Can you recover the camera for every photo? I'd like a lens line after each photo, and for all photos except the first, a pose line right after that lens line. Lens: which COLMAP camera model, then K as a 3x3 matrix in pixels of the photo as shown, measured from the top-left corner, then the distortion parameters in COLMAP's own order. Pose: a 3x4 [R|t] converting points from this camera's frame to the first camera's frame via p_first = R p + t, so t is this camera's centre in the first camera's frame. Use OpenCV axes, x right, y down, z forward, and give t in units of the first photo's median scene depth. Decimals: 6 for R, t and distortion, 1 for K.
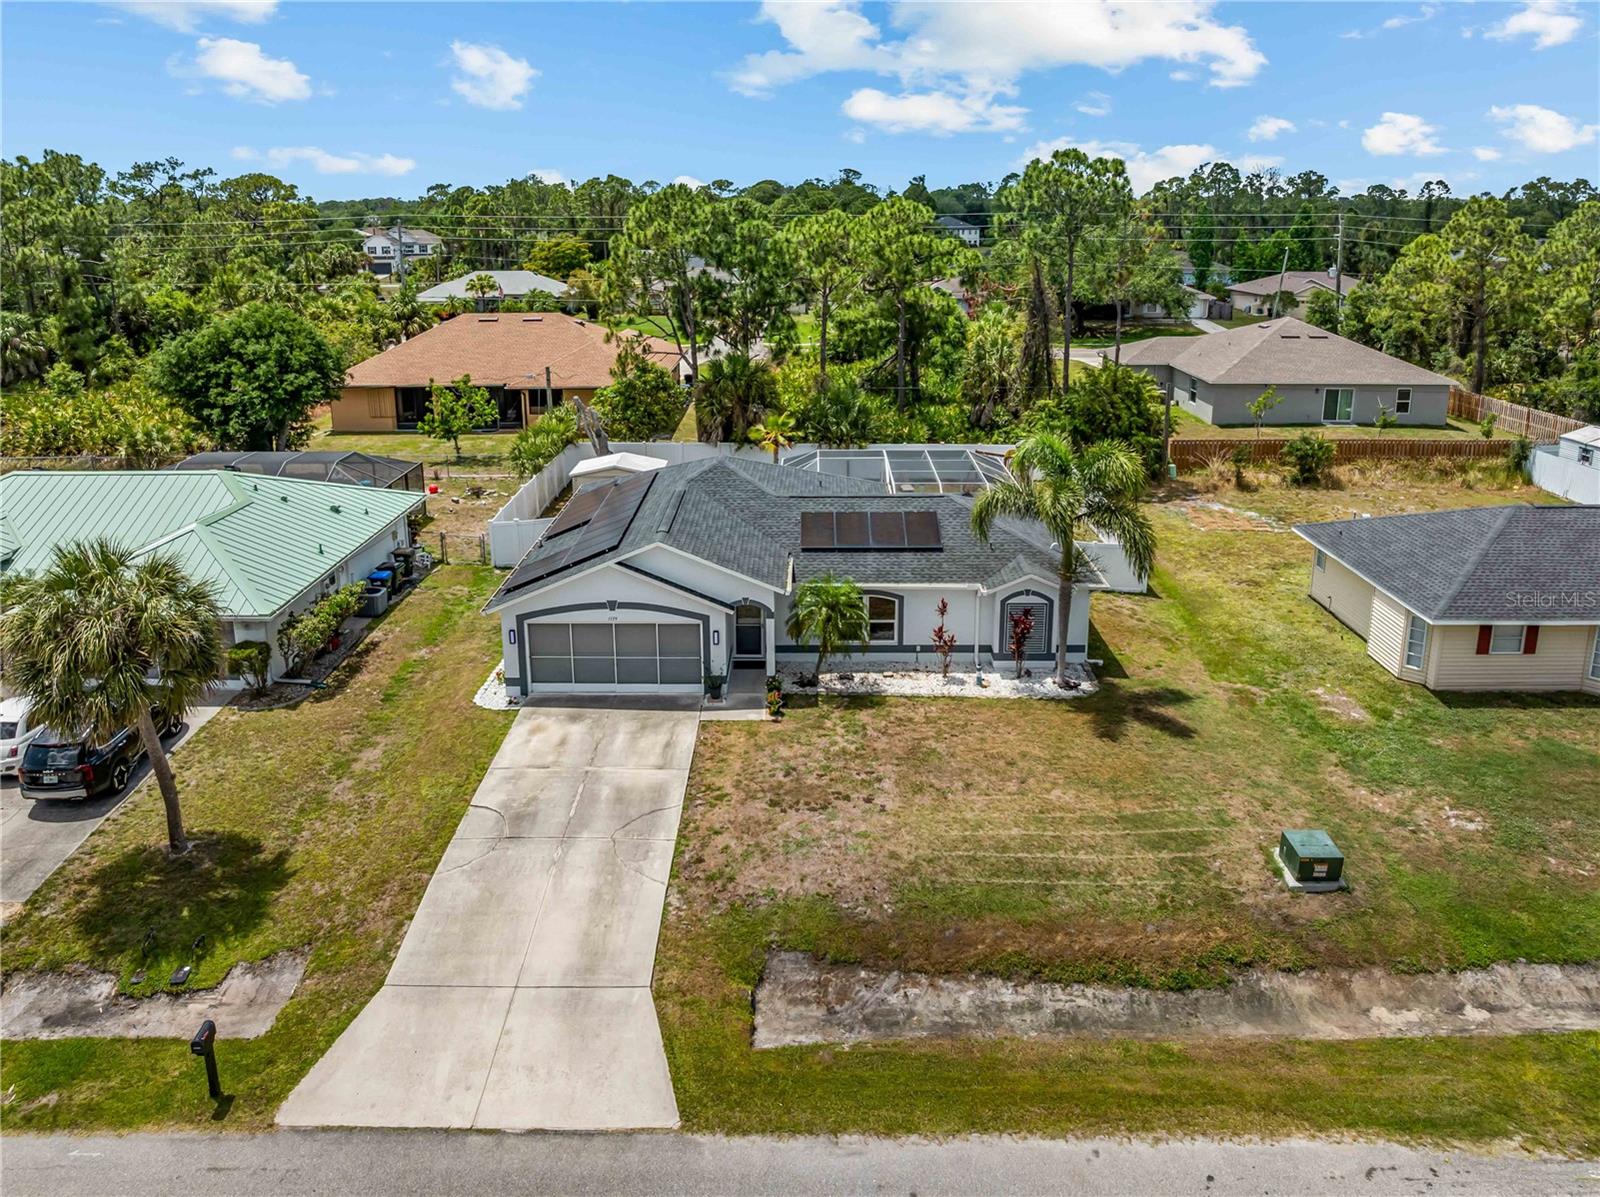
lens RADIAL K [[1124.1, 0, 795.6], [0, 1124.1, 601.1], [0, 0, 1]] dist [-0.030796, -0.000932]
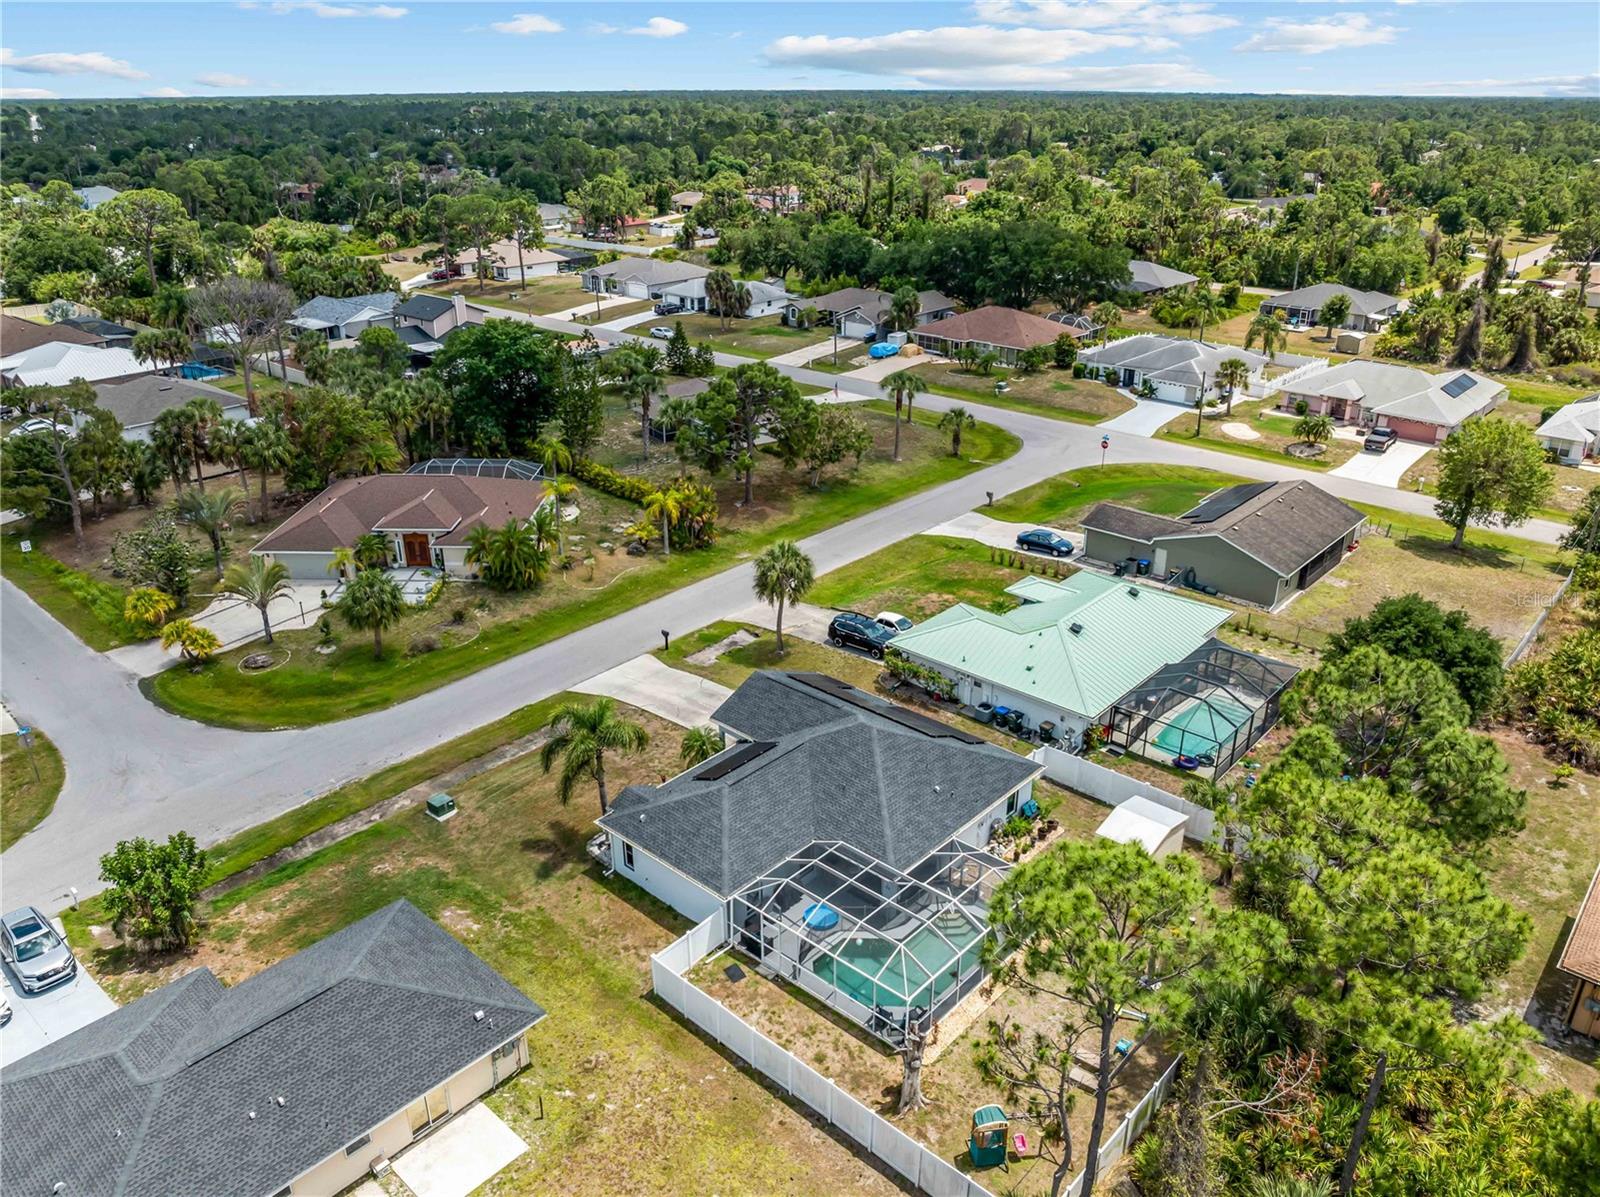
lens RADIAL K [[1124.1, 0, 795.6], [0, 1124.1, 601.1], [0, 0, 1]] dist [-0.030796, -0.000932]
pose [[-0.664435, 0.313321, -0.678496, 1.415577], [-0.243290, 0.767739, 0.592779, -1.673230], [0.706638, 0.558934, -0.433884, 2.286930]]
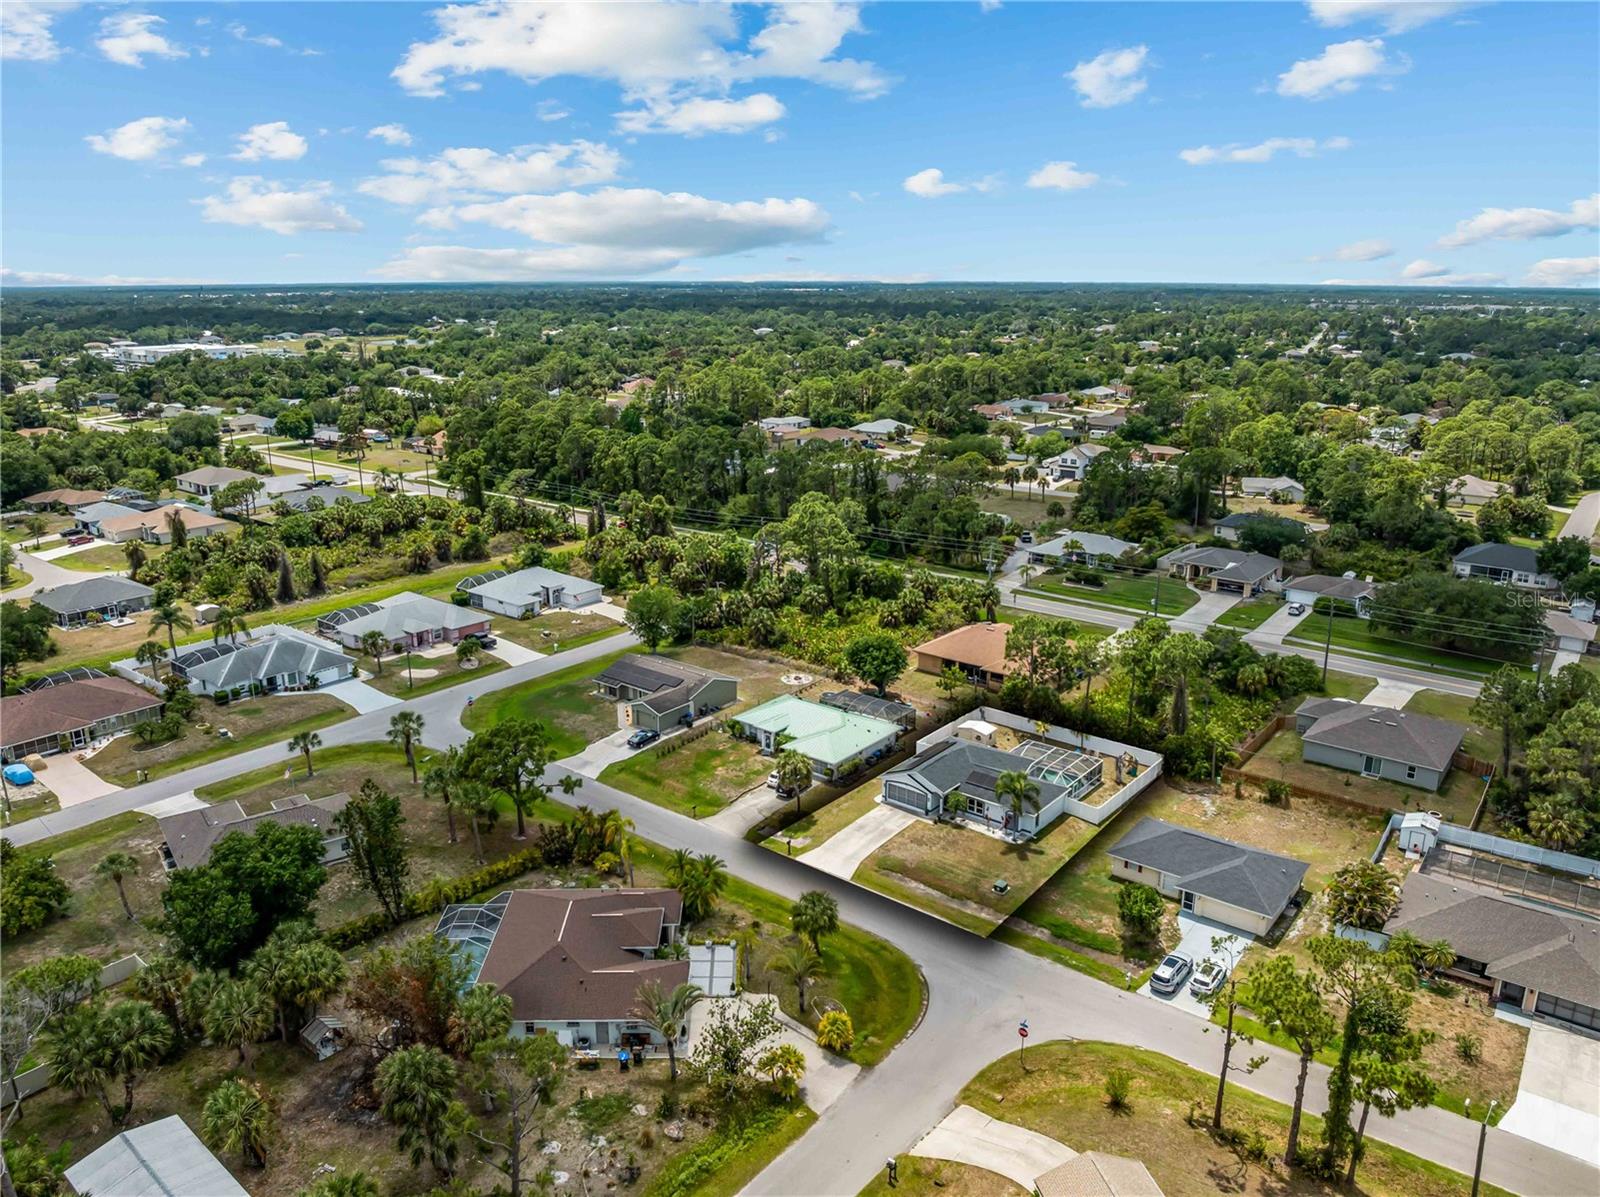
lens RADIAL K [[1124.1, 0, 795.6], [0, 1124.1, 601.1], [0, 0, 1]] dist [-0.030796, -0.000932]
pose [[0.785034, 0.171658, -0.595193, 2.234945], [-0.208883, 0.977919, 0.006530, -0.720769], [0.583172, 0.119199, 0.803556, -3.115980]]
